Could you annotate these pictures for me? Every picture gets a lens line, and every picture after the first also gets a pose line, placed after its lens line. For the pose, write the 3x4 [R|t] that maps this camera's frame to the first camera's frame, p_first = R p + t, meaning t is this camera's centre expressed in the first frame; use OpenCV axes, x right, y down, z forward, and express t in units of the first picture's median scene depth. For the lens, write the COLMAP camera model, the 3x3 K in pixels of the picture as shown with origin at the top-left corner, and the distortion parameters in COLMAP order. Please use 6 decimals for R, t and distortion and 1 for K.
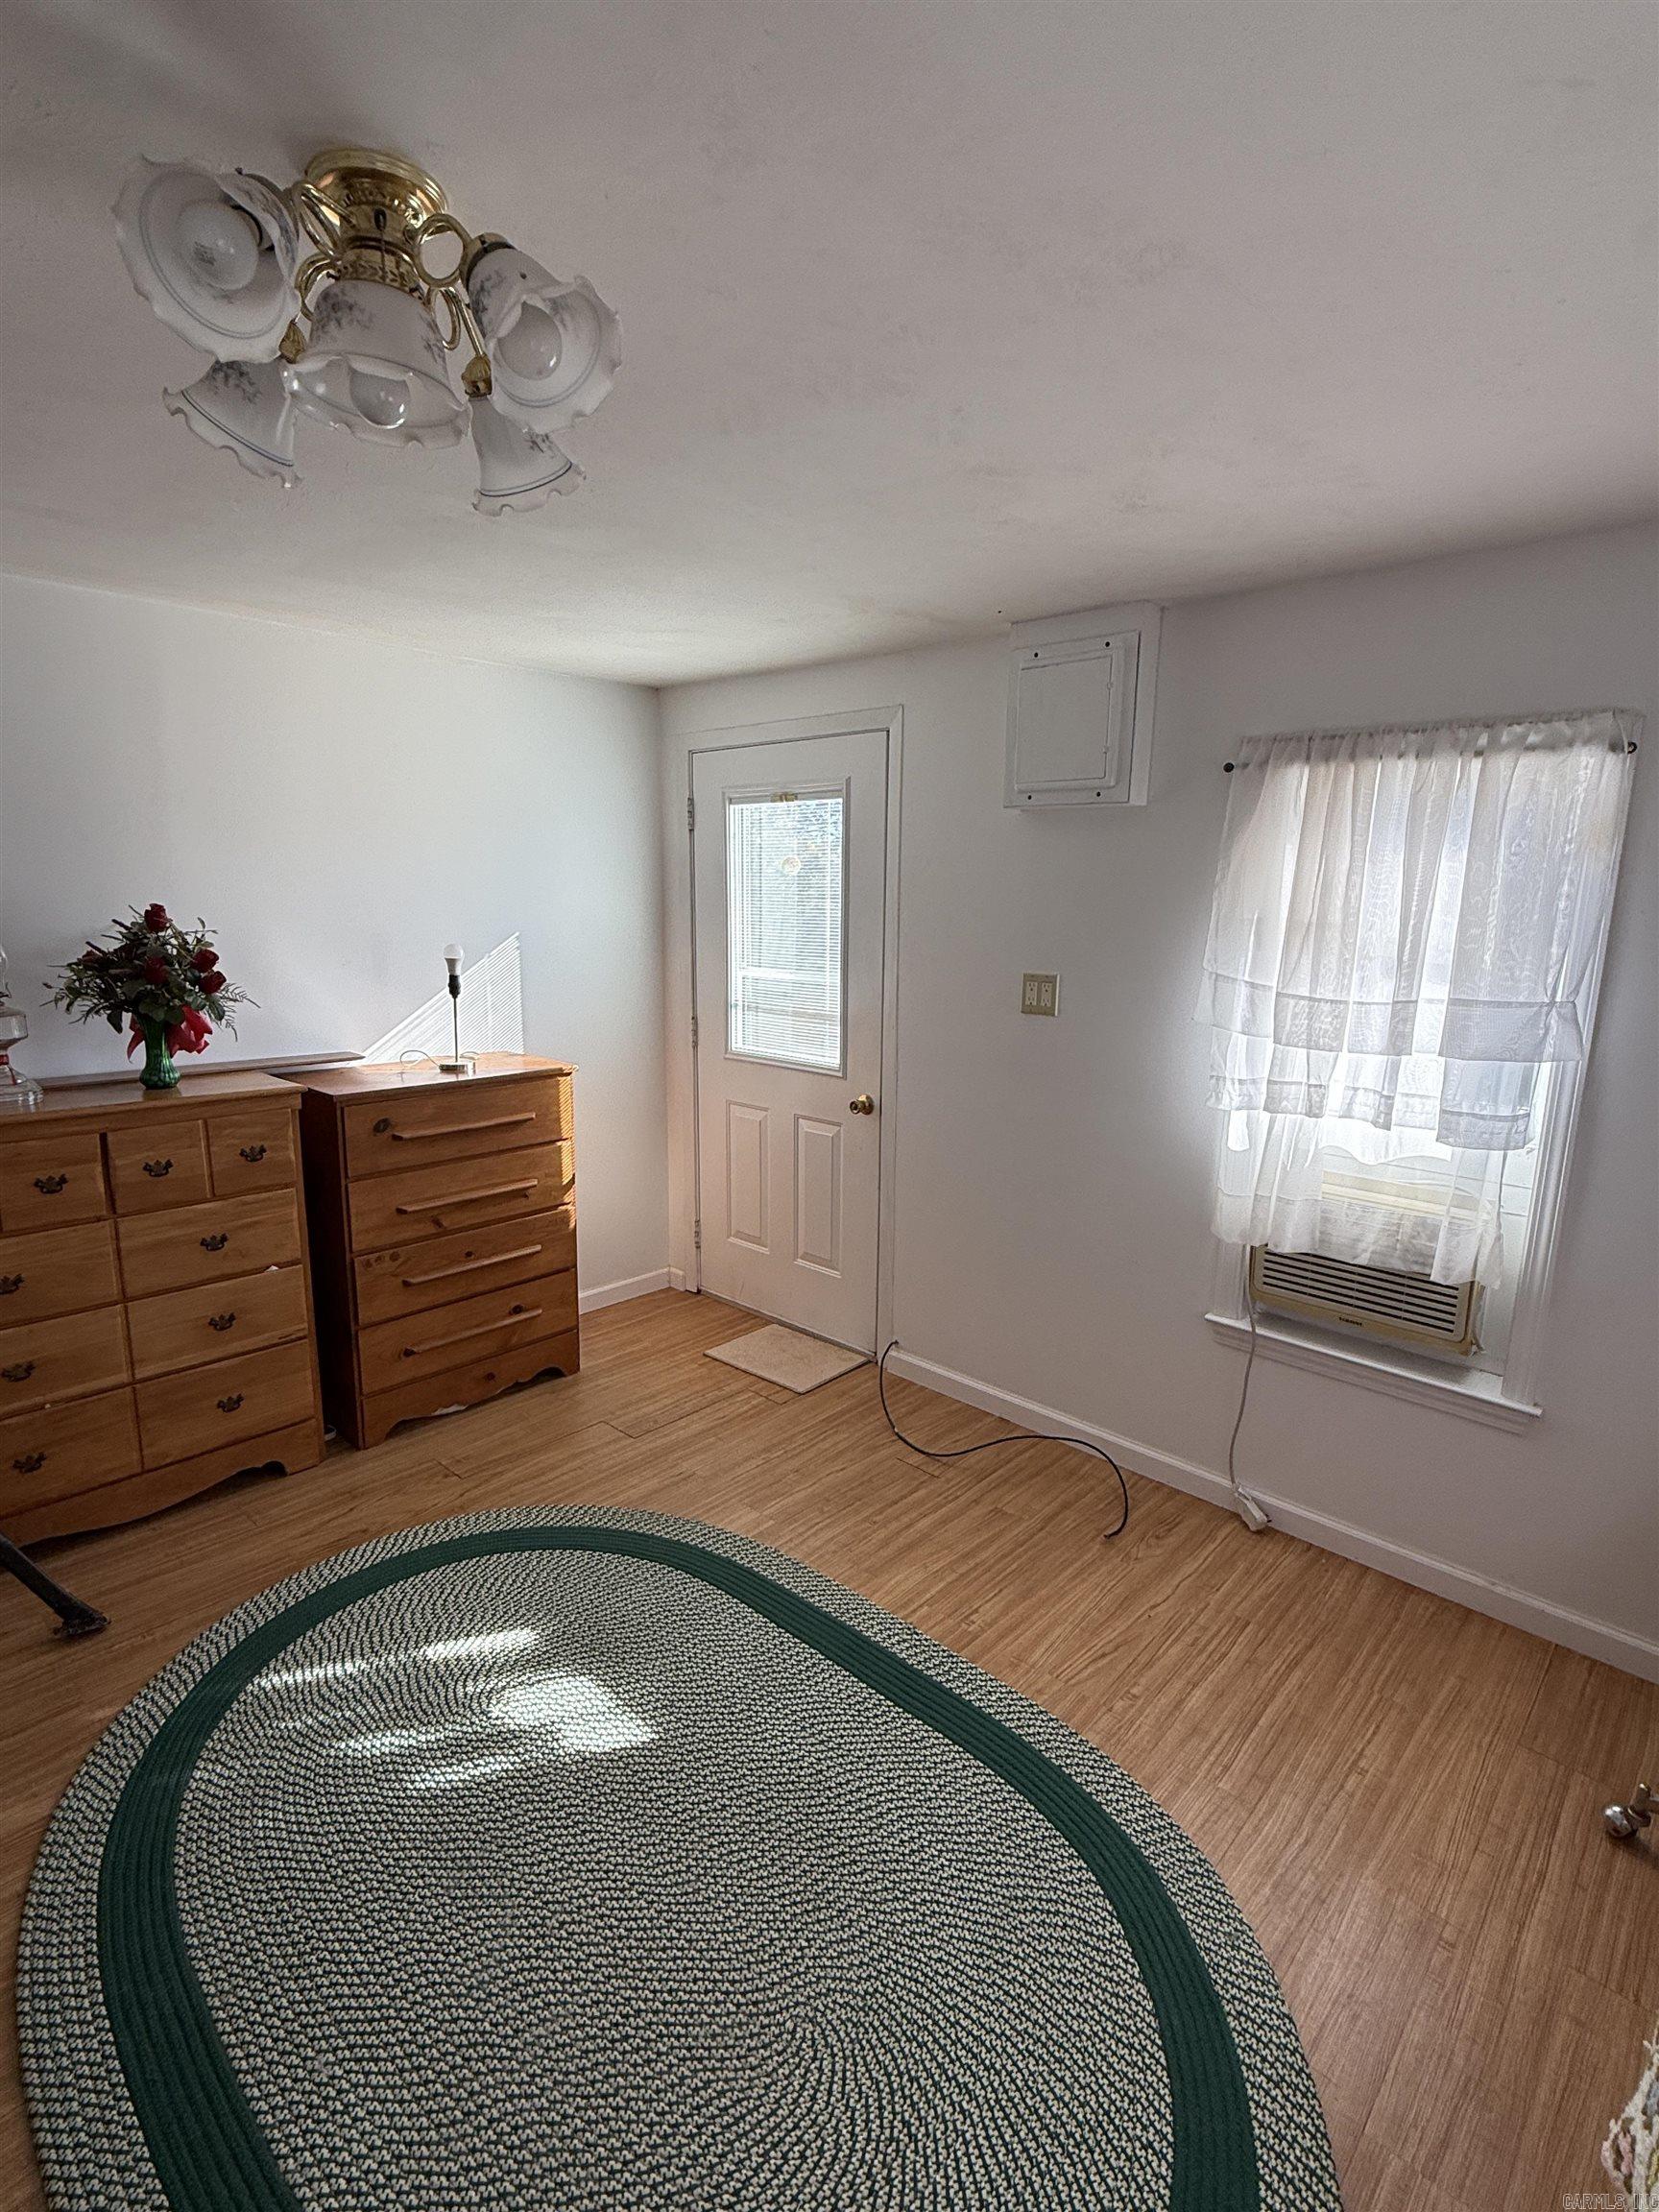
lens RADIAL K [[1084.3, 0, 825.5], [0, 1084.3, 1112.0], [0, 0, 1]] dist [-0.001411, -0.000179]
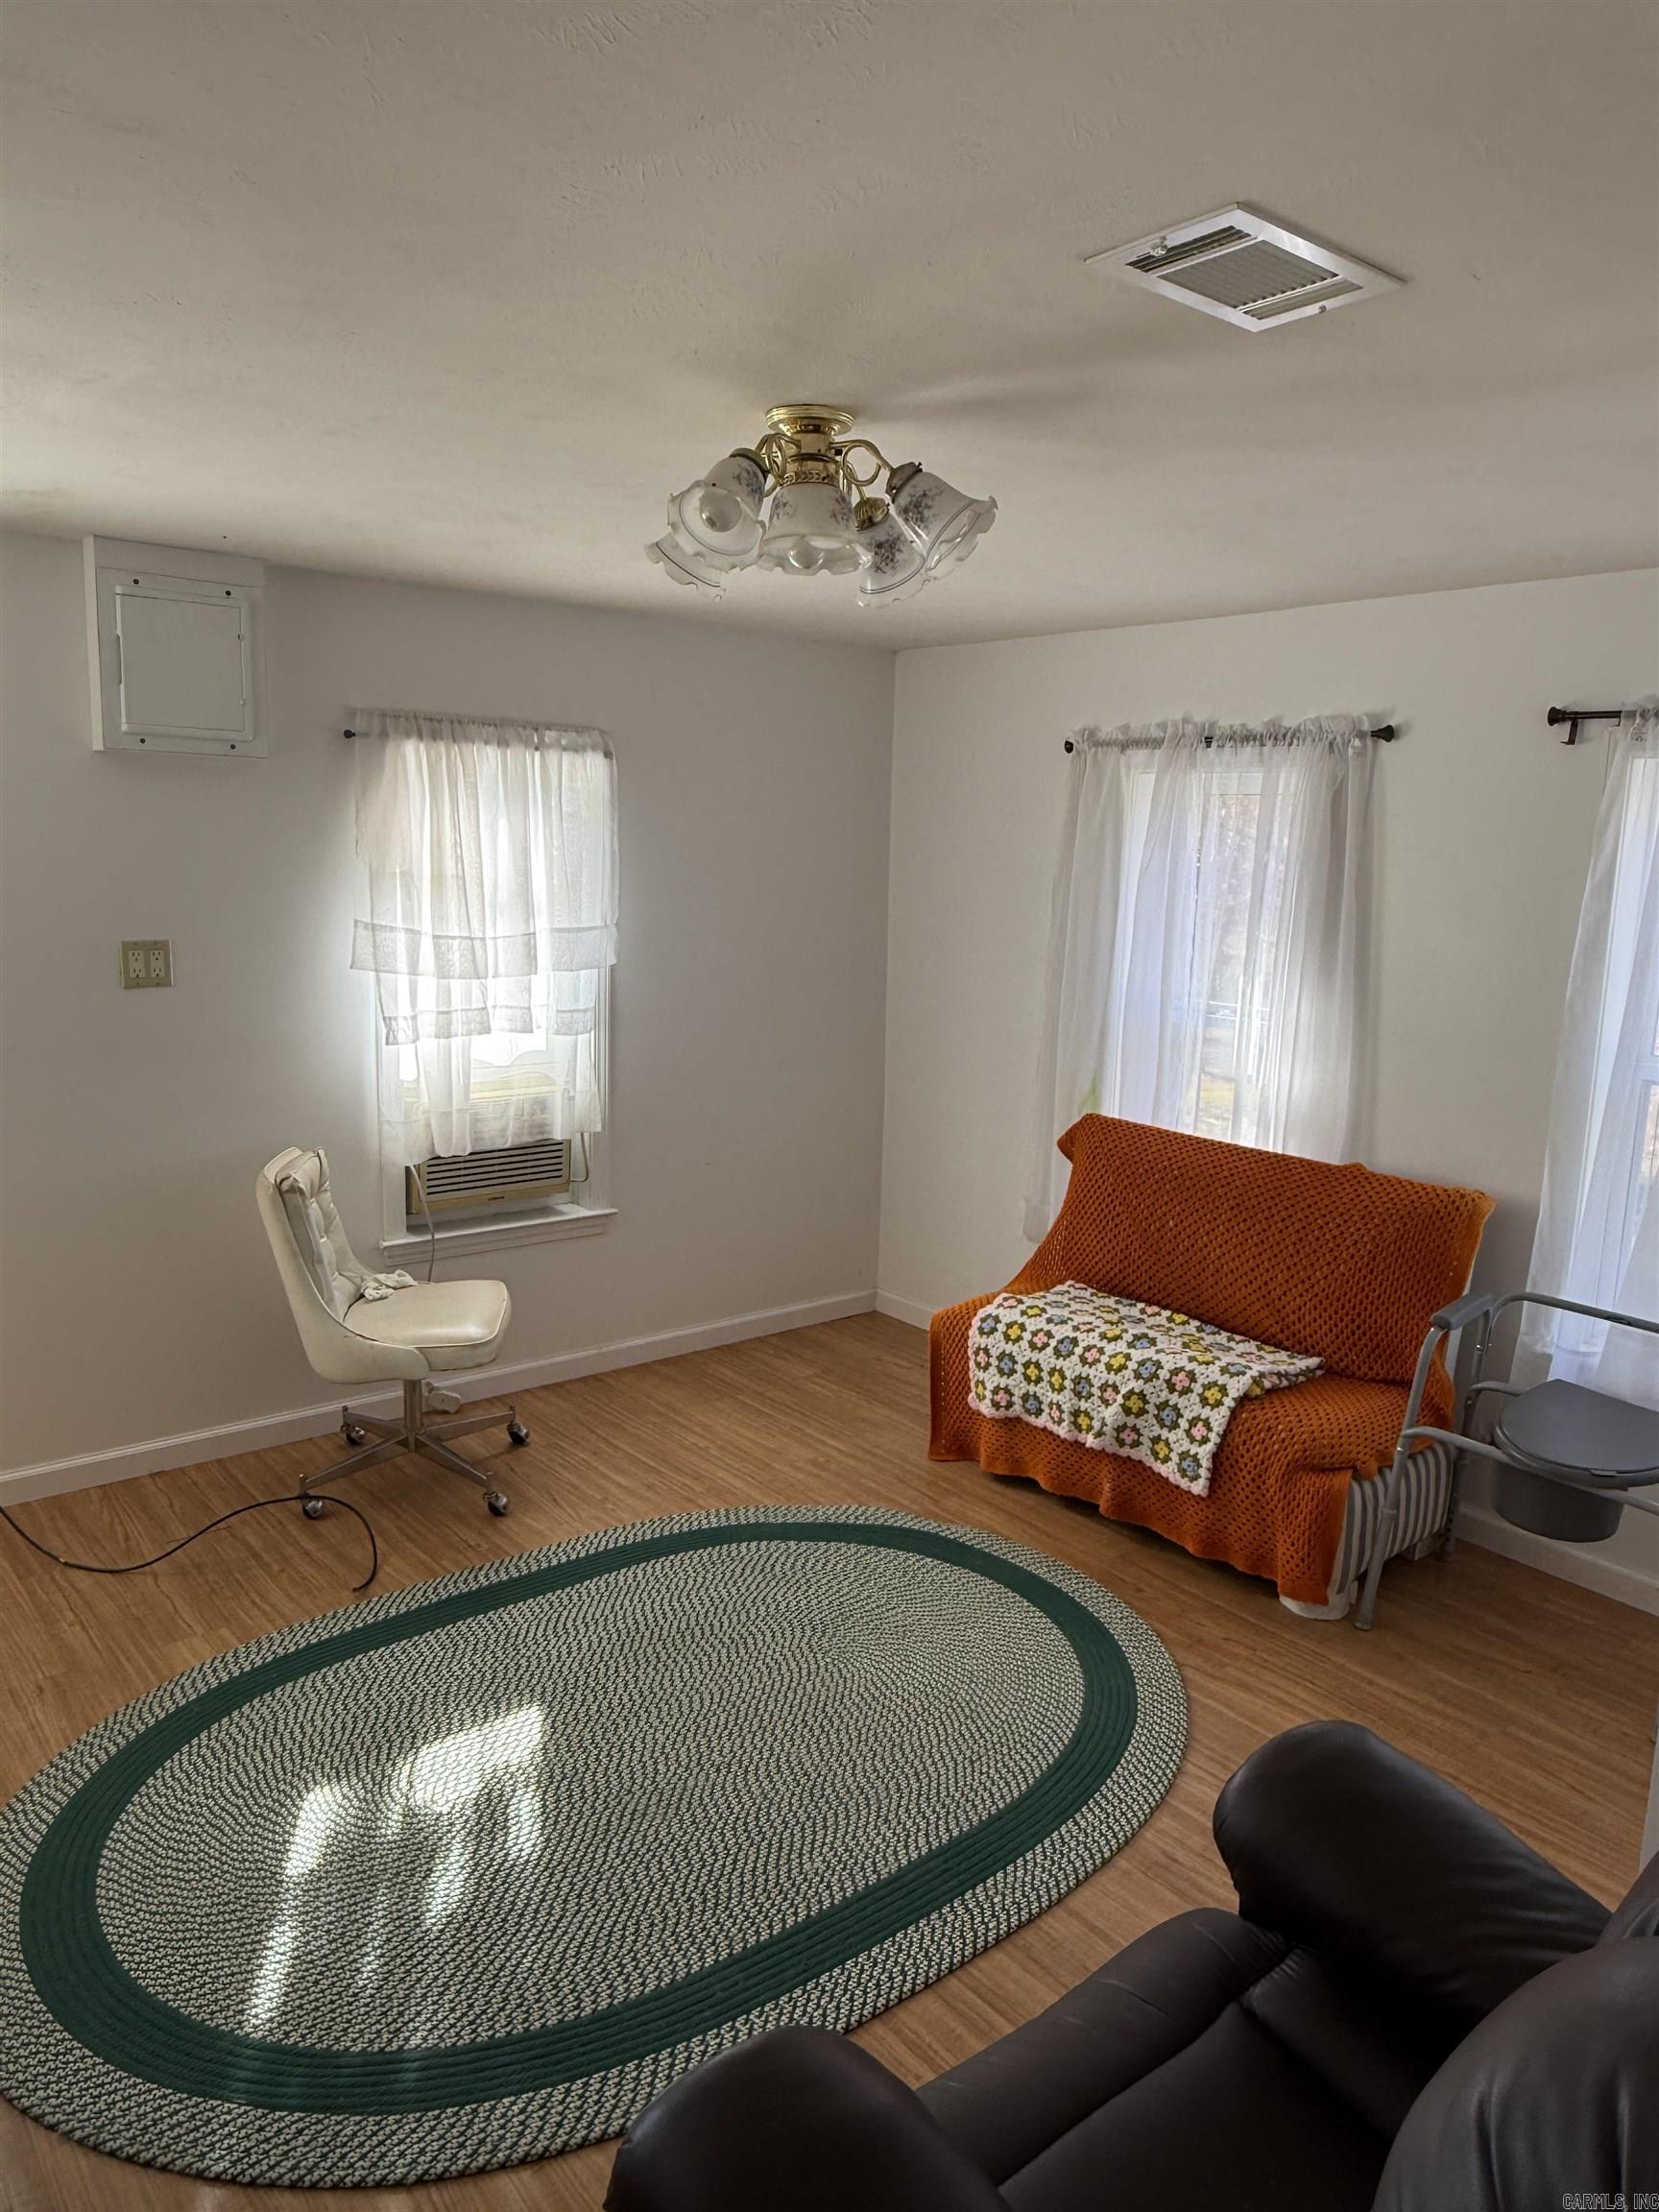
lens RADIAL K [[1493.6, 0, 829.5], [0, 1493.6, 1106.0], [0, 0, 1]] dist [-0.004283, -0.000586]
pose [[0.139991, -0.176036, 0.974379, -1.176210], [0.182058, 0.971868, 0.149426, -0.099295], [-0.973272, 0.156475, 0.168102, 0.367638]]
